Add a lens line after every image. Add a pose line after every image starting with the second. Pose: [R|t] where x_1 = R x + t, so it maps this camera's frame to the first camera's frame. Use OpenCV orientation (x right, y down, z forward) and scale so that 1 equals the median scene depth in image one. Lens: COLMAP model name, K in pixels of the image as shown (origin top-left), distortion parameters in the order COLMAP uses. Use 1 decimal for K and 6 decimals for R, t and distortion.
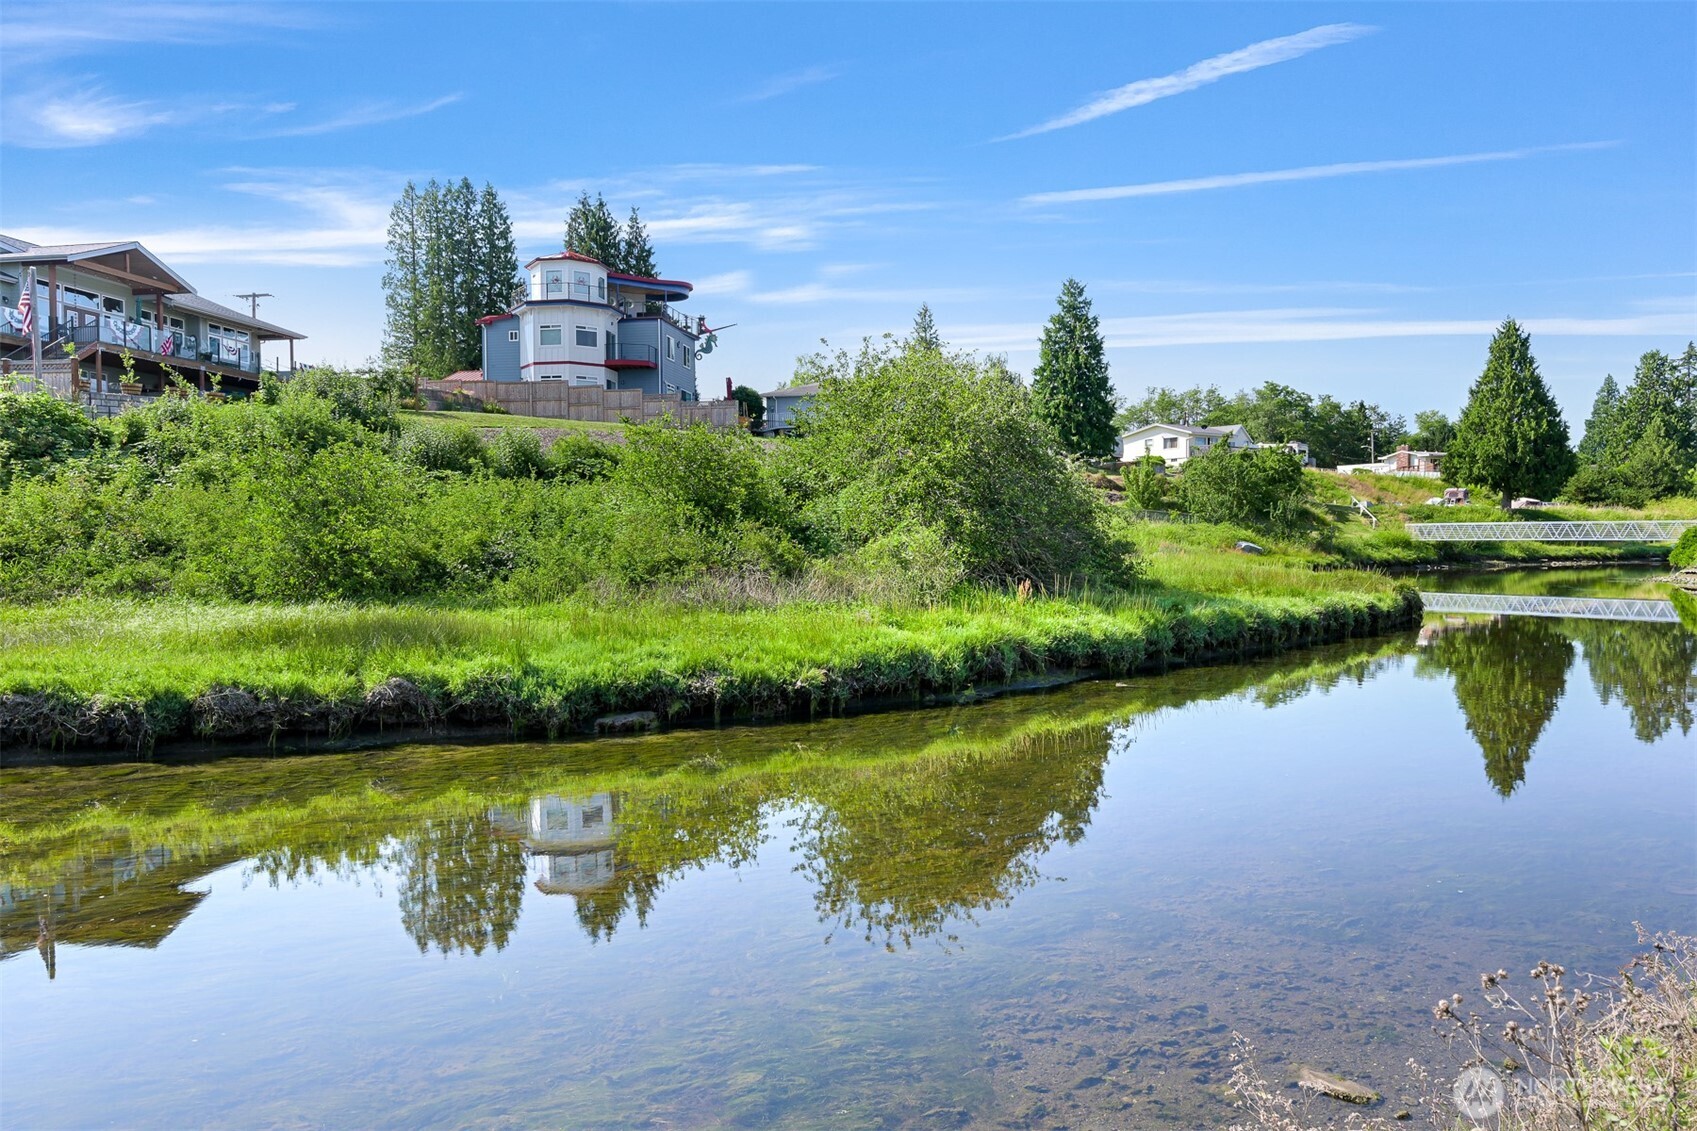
lens RADIAL K [[1028.4, 0, 848.8], [0, 1028.4, 607.6], [0, 0, 1]] dist [-0.001807, 0.000820]
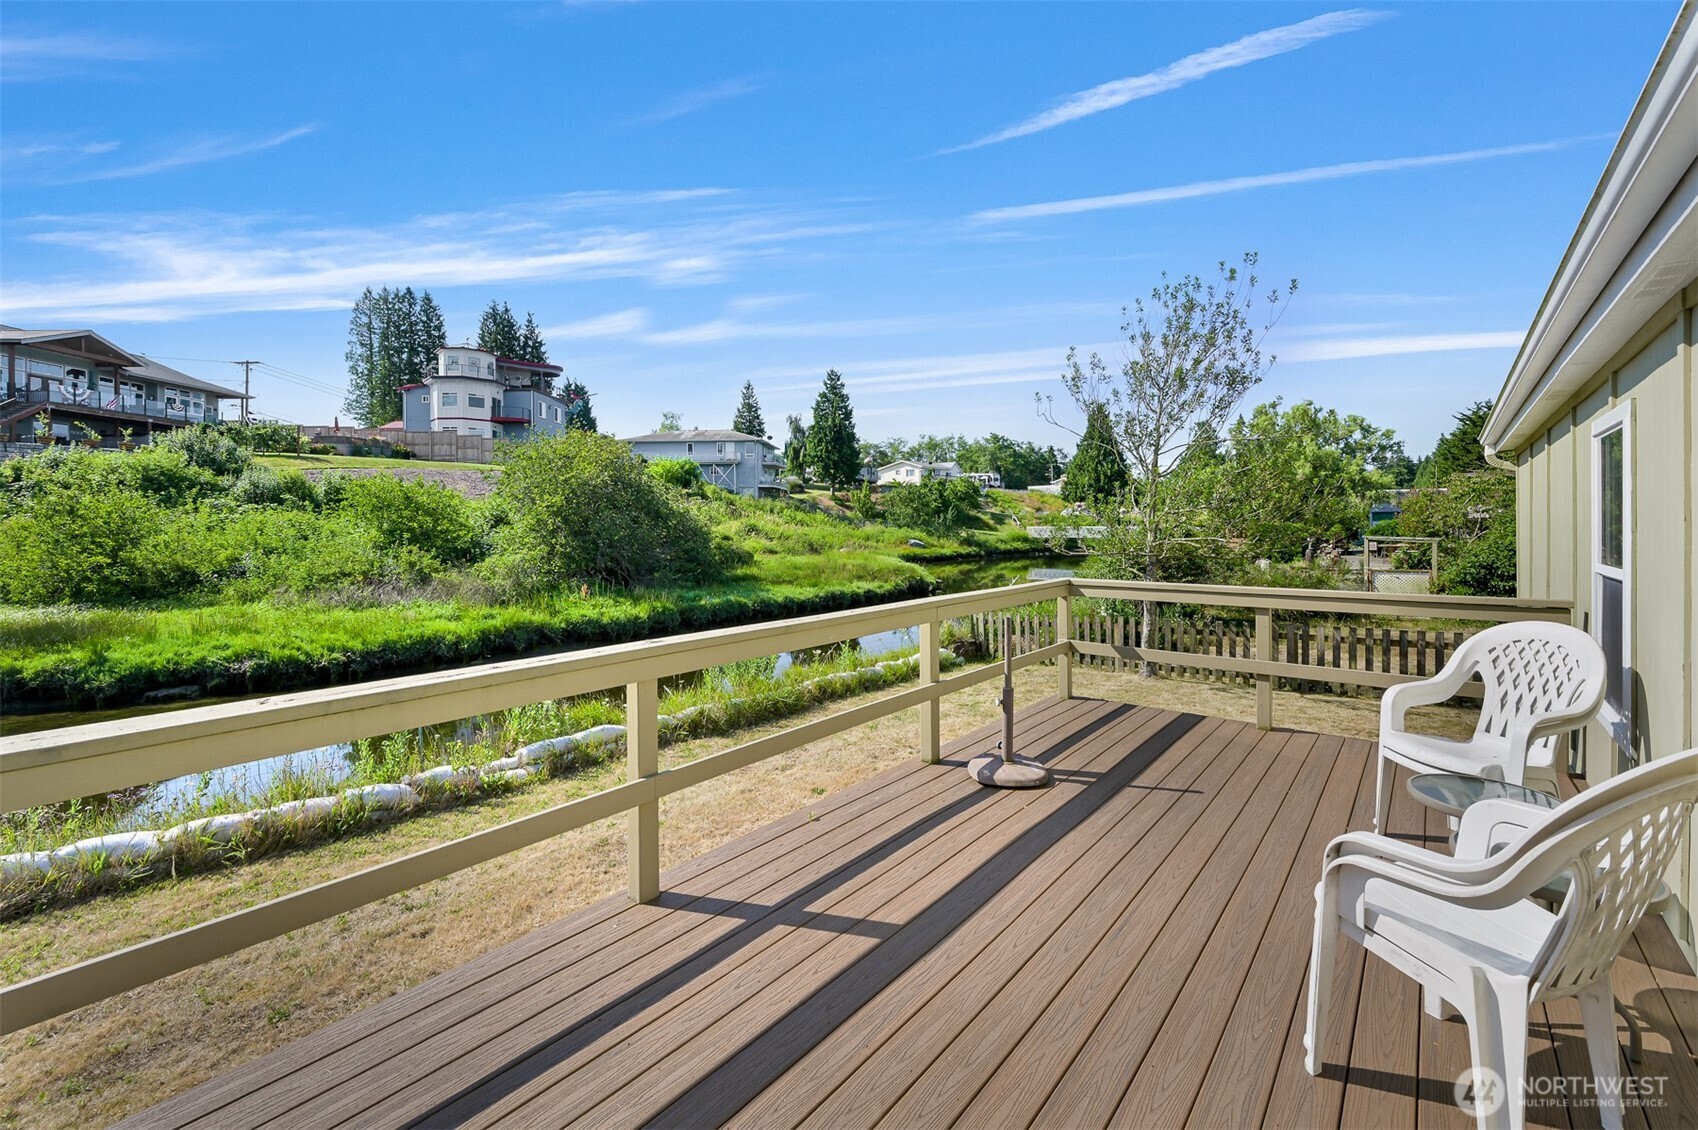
lens RADIAL K [[675.3, 0, 839.0], [0, 675.3, 562.5], [0, 0, 1]] dist [0.001000, 0.000190]
pose [[0.990909, -0.004822, 0.134444, 0.104760], [0.007016, 0.999850, -0.015851, -0.010135], [-0.134347, 0.016650, 0.990794, -0.023298]]
